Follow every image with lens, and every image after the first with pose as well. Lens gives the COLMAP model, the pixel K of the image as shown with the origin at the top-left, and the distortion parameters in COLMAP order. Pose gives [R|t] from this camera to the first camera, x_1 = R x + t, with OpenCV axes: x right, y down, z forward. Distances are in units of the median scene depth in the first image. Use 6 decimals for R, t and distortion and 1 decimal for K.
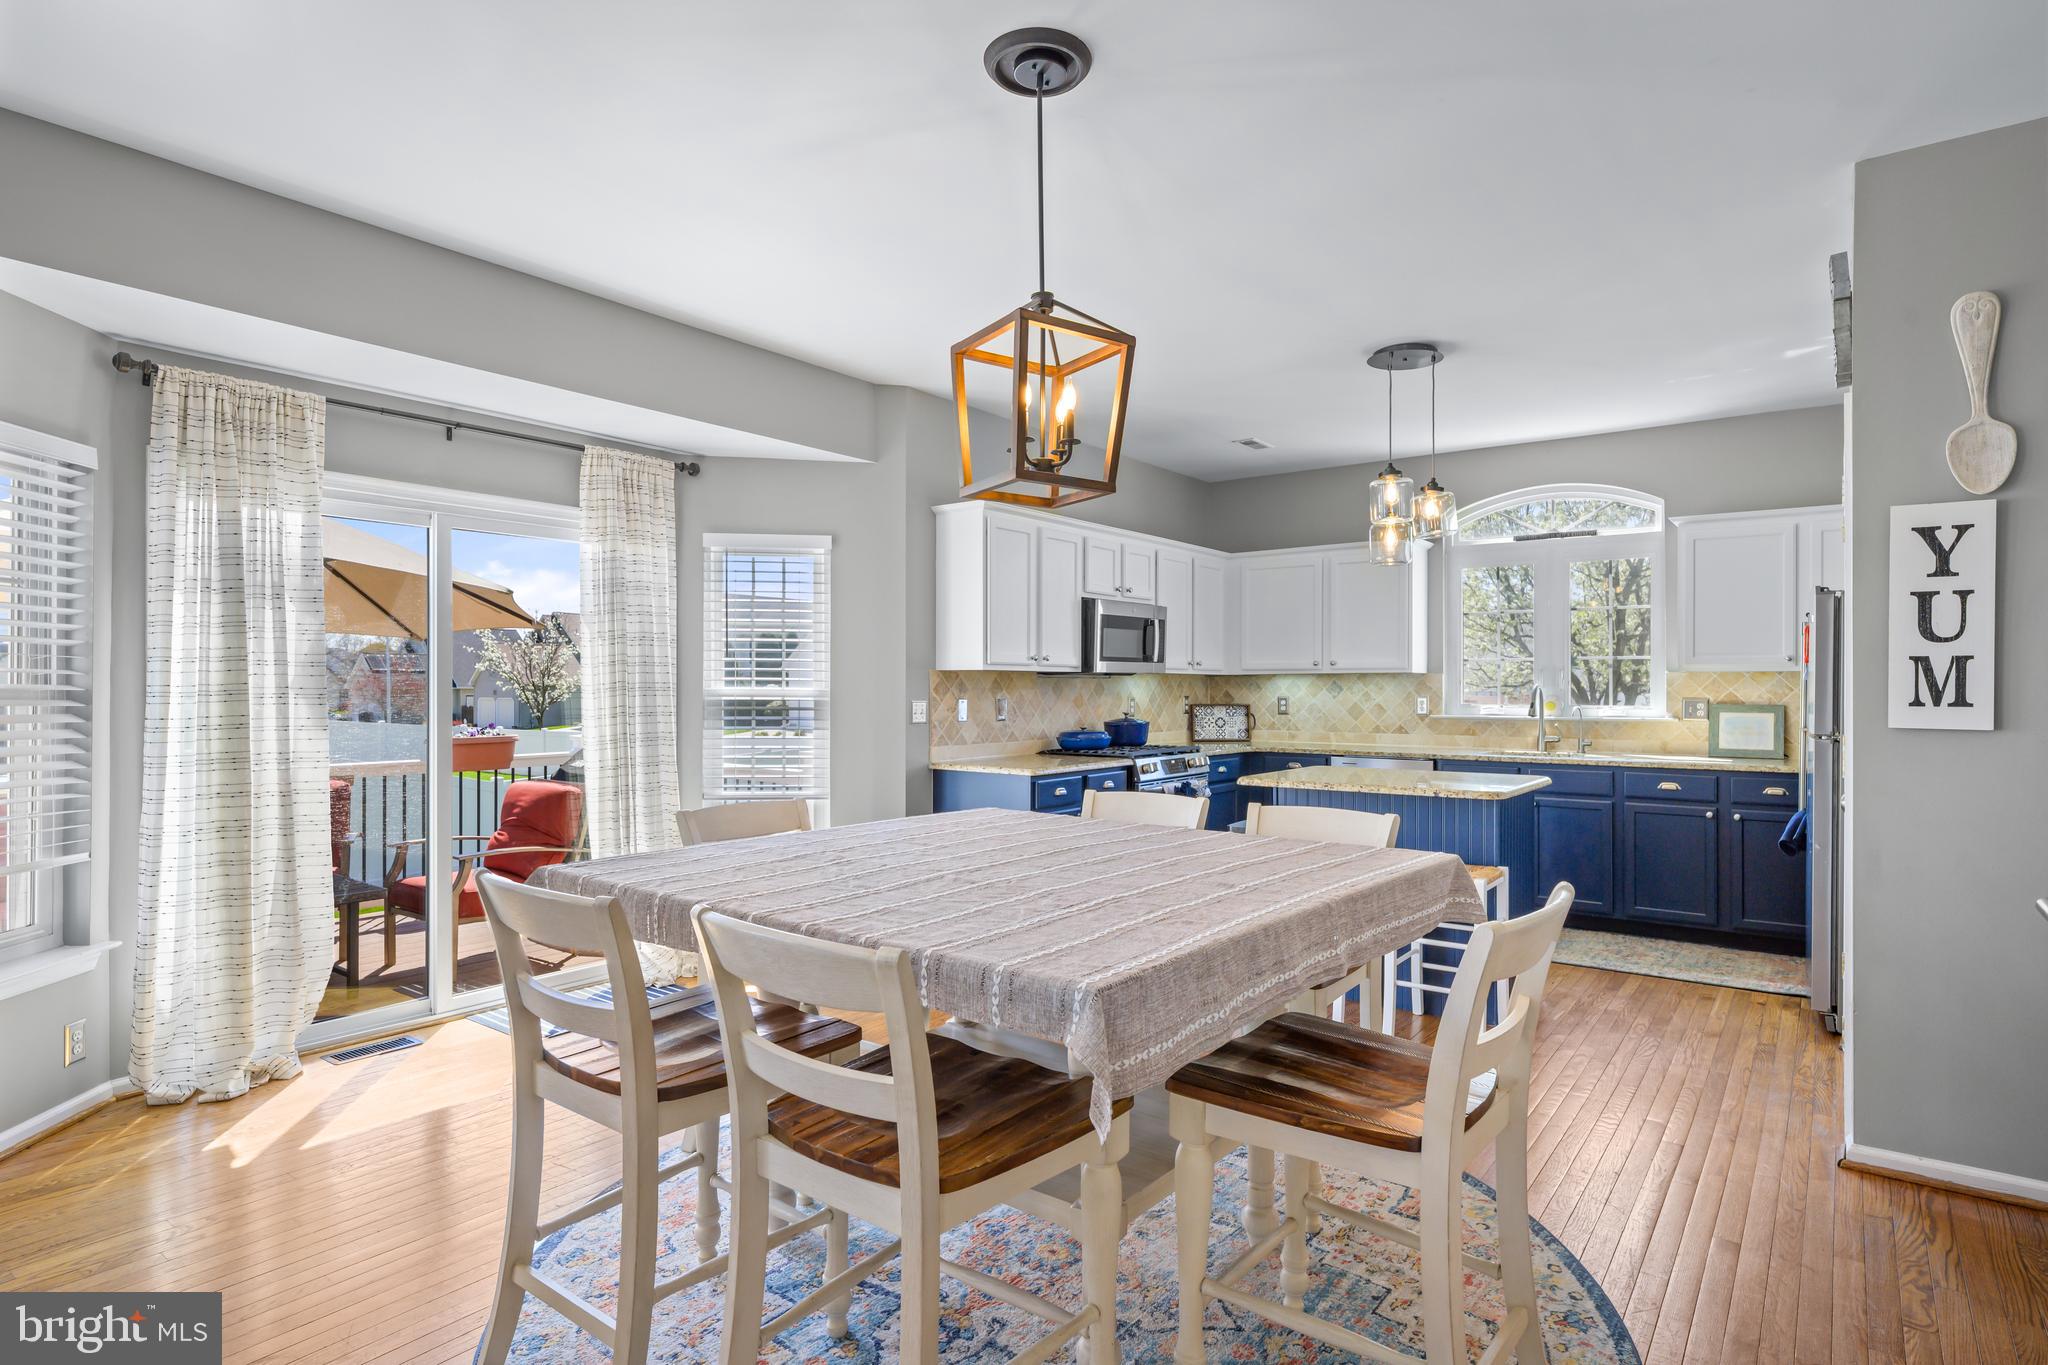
lens RADIAL K [[1080.3, 0, 1024.0], [0, 1080.3, 682.5], [0, 0, 1]] dist [-0.003359, -0.000886]
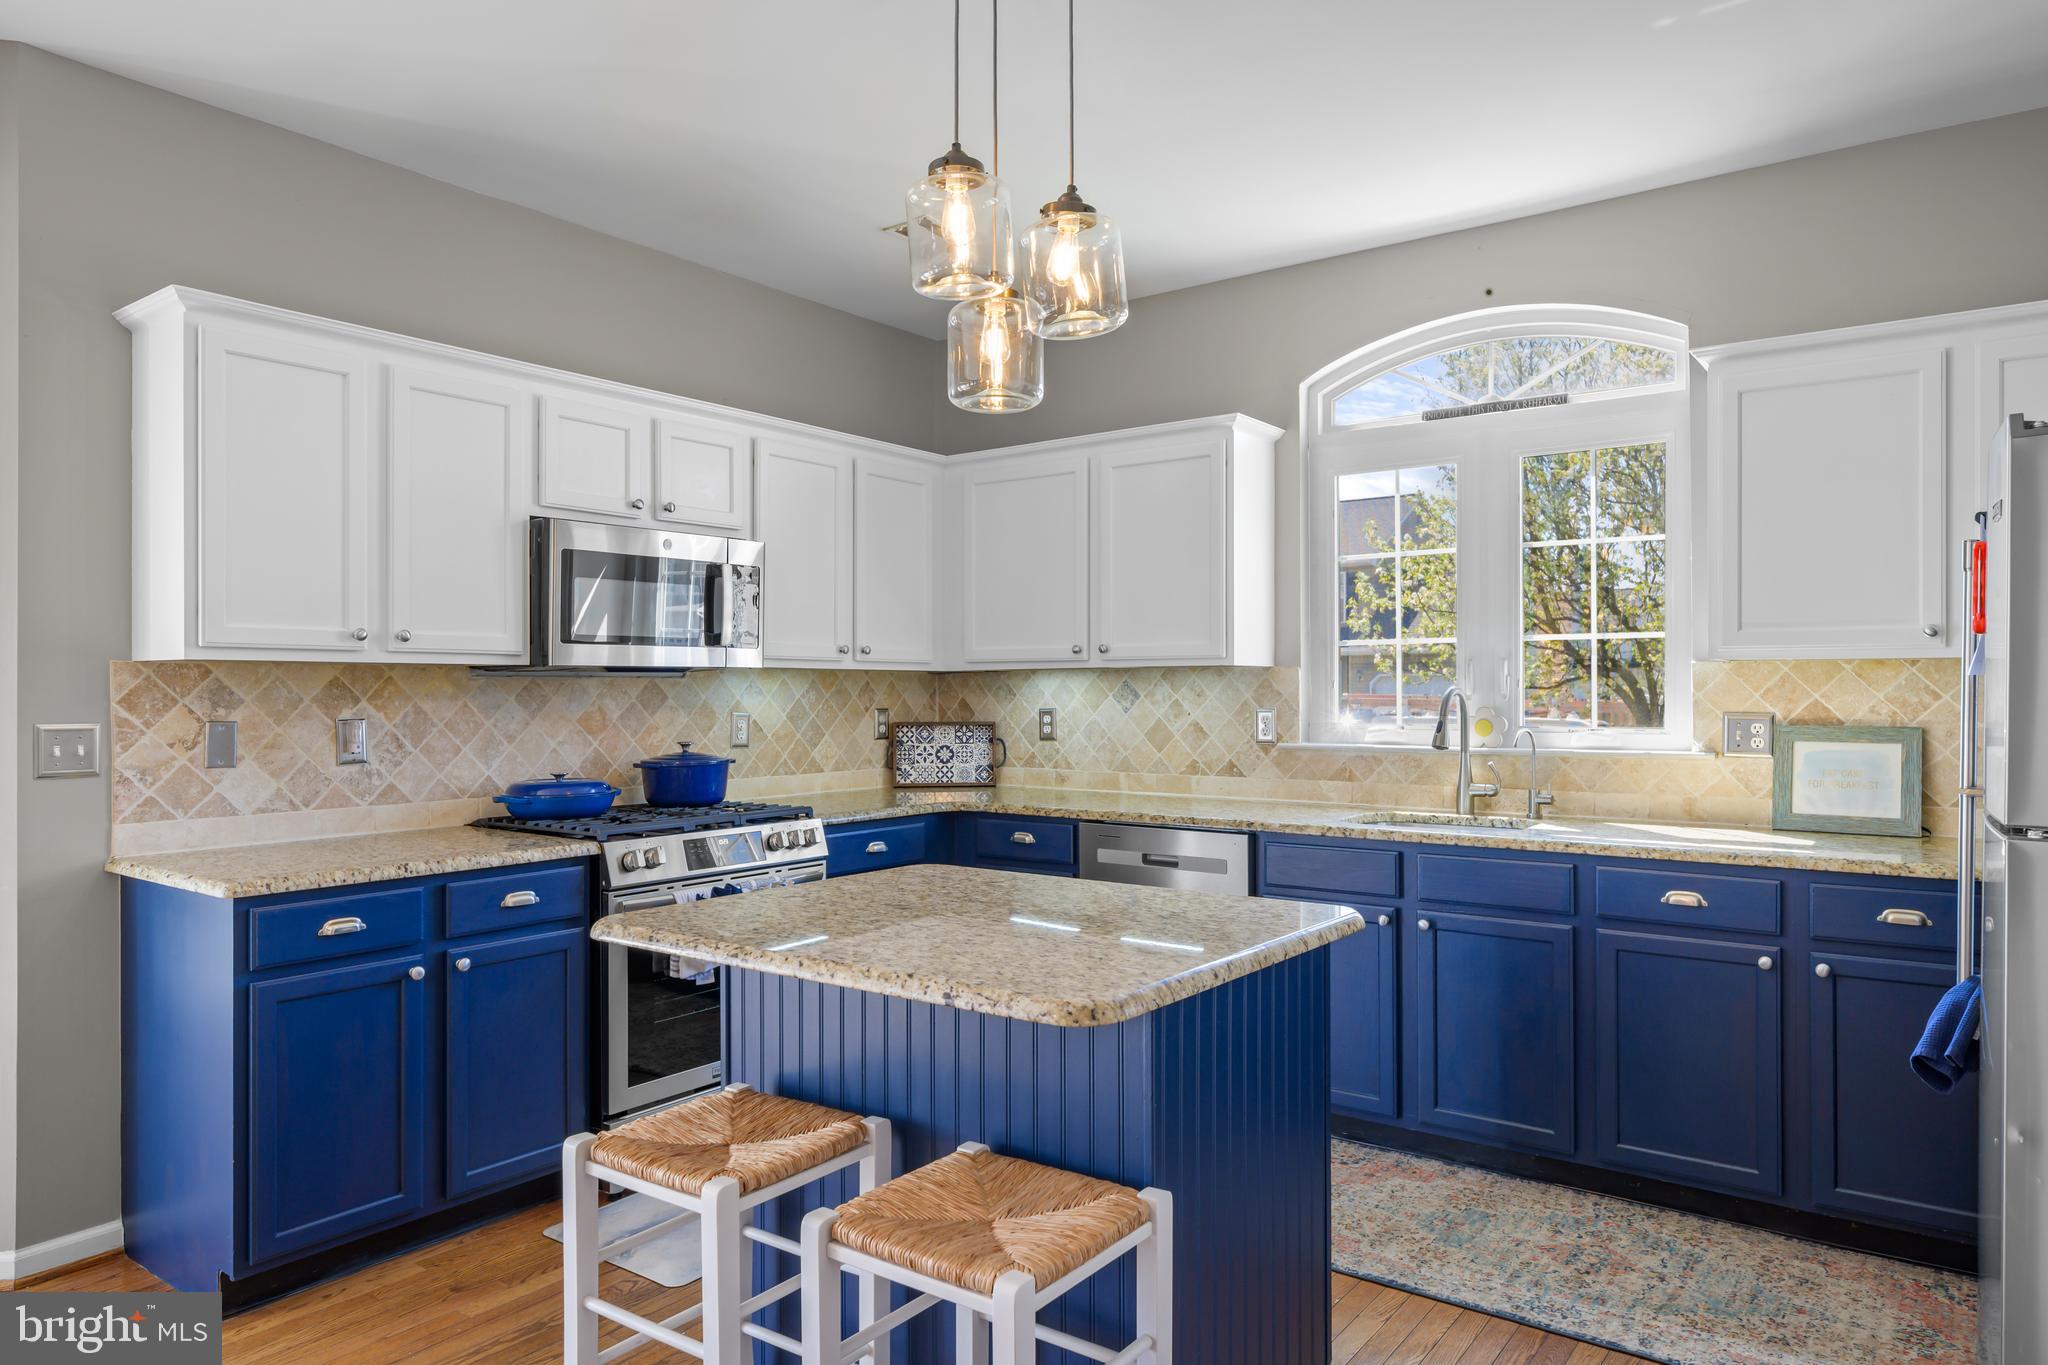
lens RADIAL K [[1300.7, 0, 1024.0], [0, 1300.7, 682.5], [0, 0, 1]] dist [-0.001906, 0.001575]
pose [[0.999937, -0.003034, 0.010794, 0.272722], [0.003044, 0.999995, -0.000981, -0.000275], [-0.010791, 0.001014, 0.999941, 0.388266]]
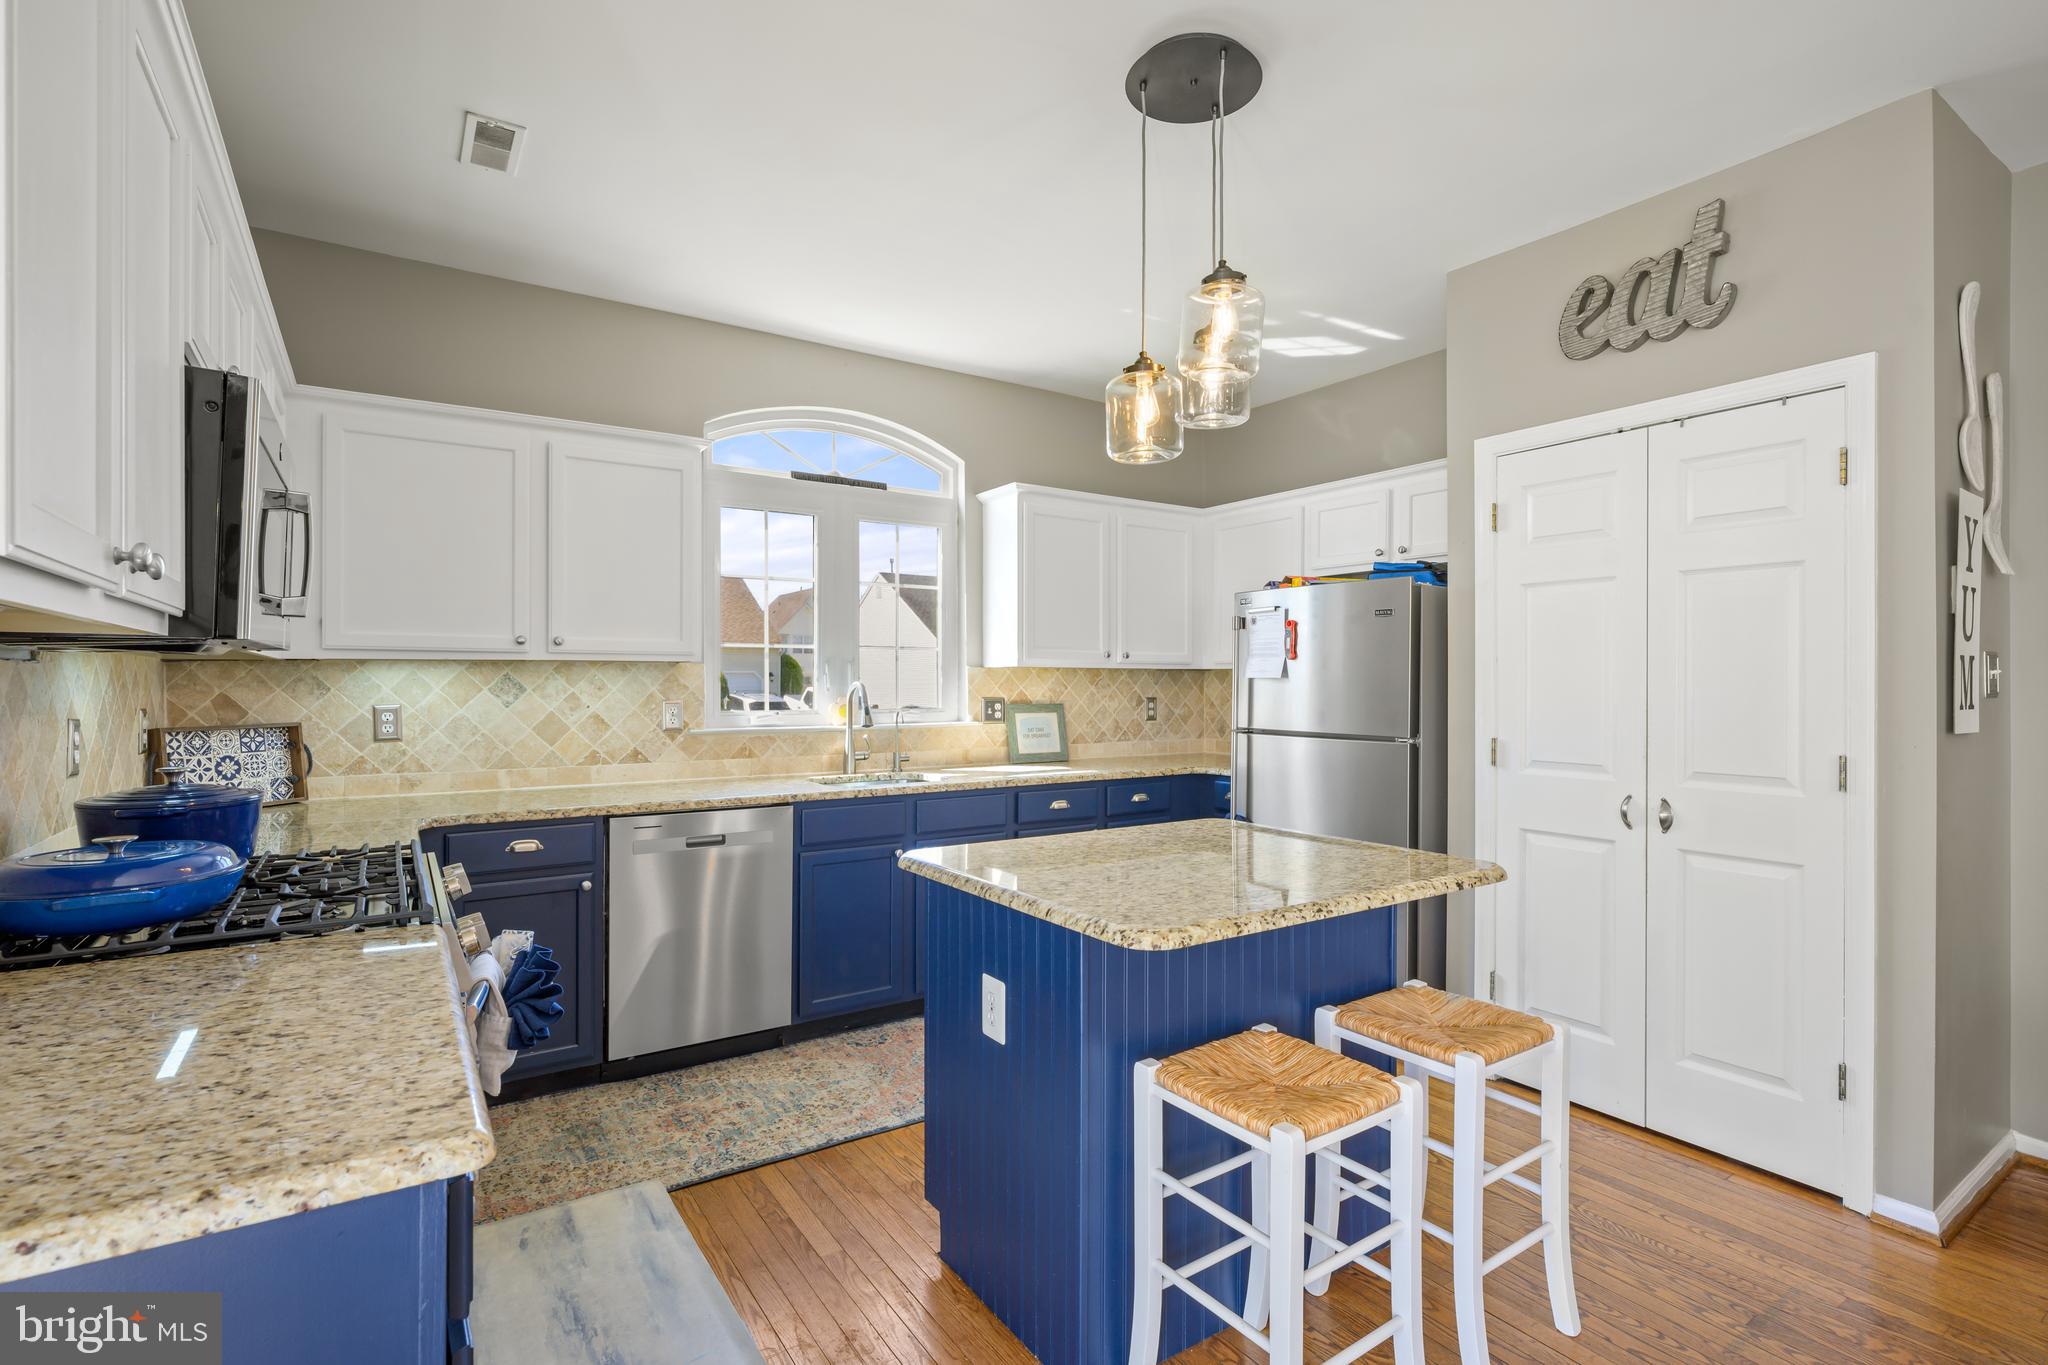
lens RADIAL K [[966.3, 0, 1024.0], [0, 966.3, 682.5], [0, 0, 1]] dist [0.000620, 0.000146]
pose [[0.327209, 0.000421, 0.944952, -0.102793], [-0.004116, 0.999991, 0.000980, 0.001364], [-0.944943, -0.004210, 0.327208, 0.716816]]
